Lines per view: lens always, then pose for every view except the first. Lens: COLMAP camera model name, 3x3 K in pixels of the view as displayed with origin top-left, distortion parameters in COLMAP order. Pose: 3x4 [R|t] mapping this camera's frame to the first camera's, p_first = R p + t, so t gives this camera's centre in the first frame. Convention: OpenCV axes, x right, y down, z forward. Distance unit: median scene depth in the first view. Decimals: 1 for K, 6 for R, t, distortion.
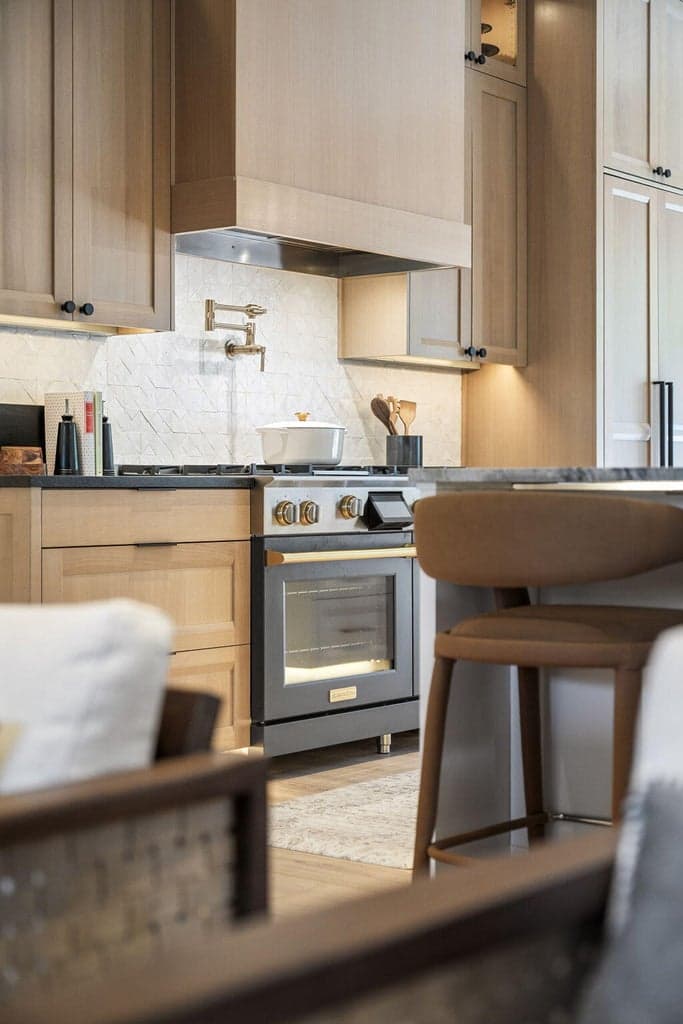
lens RADIAL K [[1719.6, 0, 341.9], [0, 1719.6, 510.8], [0, 0, 1]] dist [-0.051772, 0.000000]
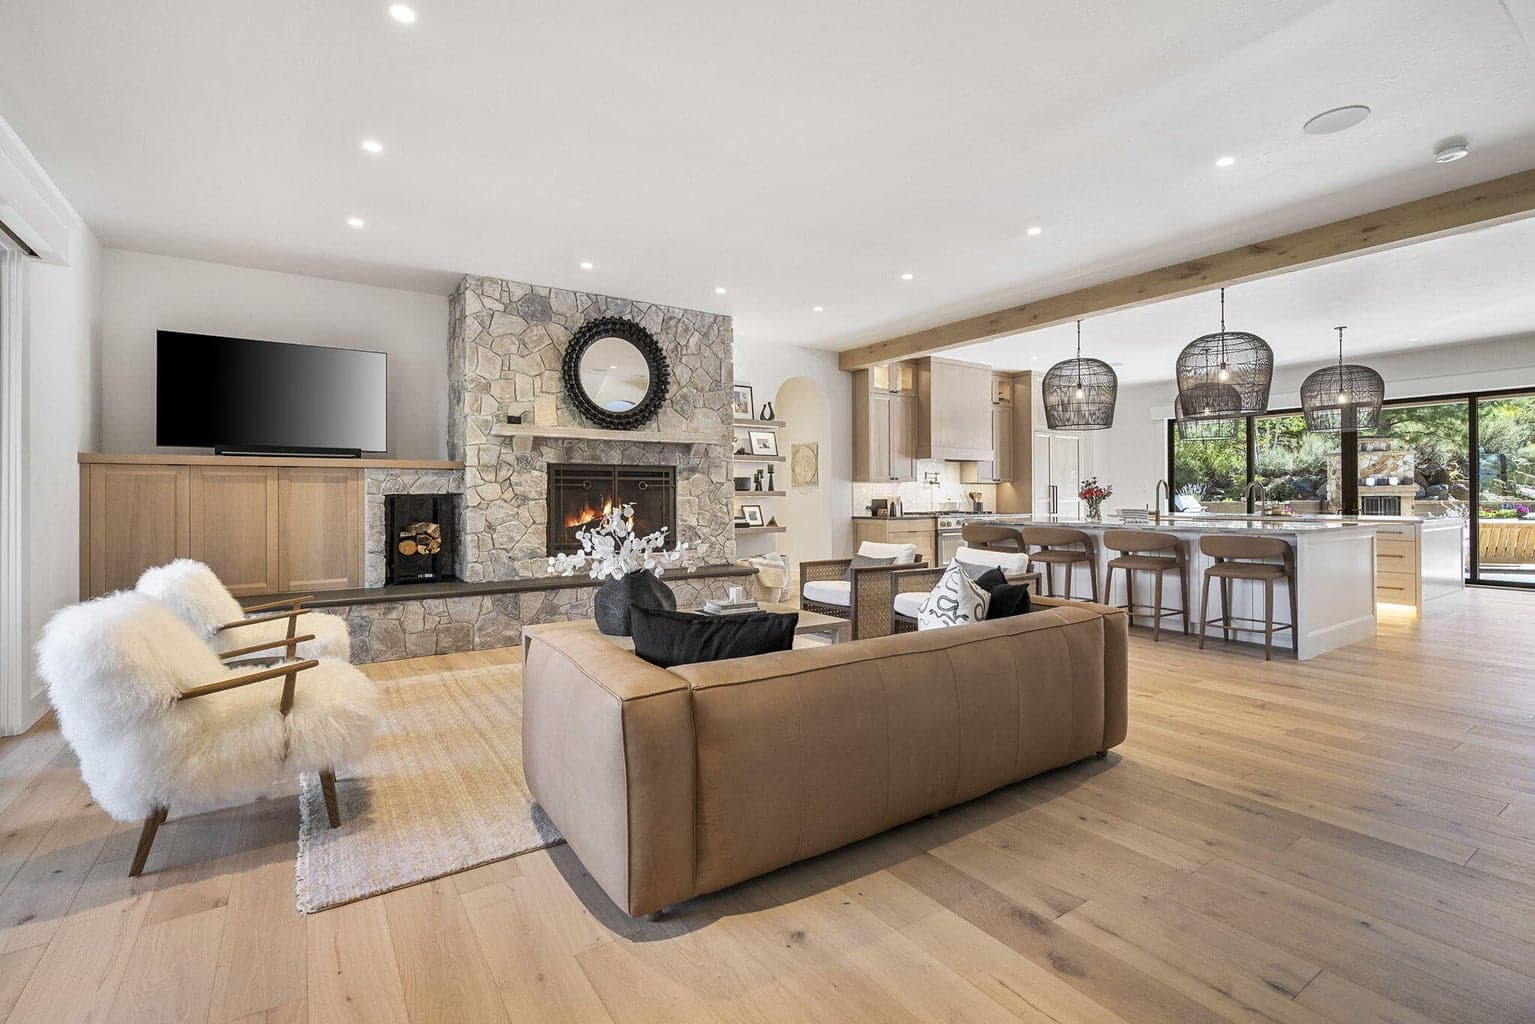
lens RADIAL K [[692.9, 0, 767.9], [0, 692.9, 505.0], [0, 0, 1]] dist [-0.007400, 0.001484]
pose [[0.952584, -0.007694, -0.304177, 0.075639], [0.003807, 0.999903, -0.013368, -0.024726], [0.304251, 0.011576, 0.952522, -0.779806]]
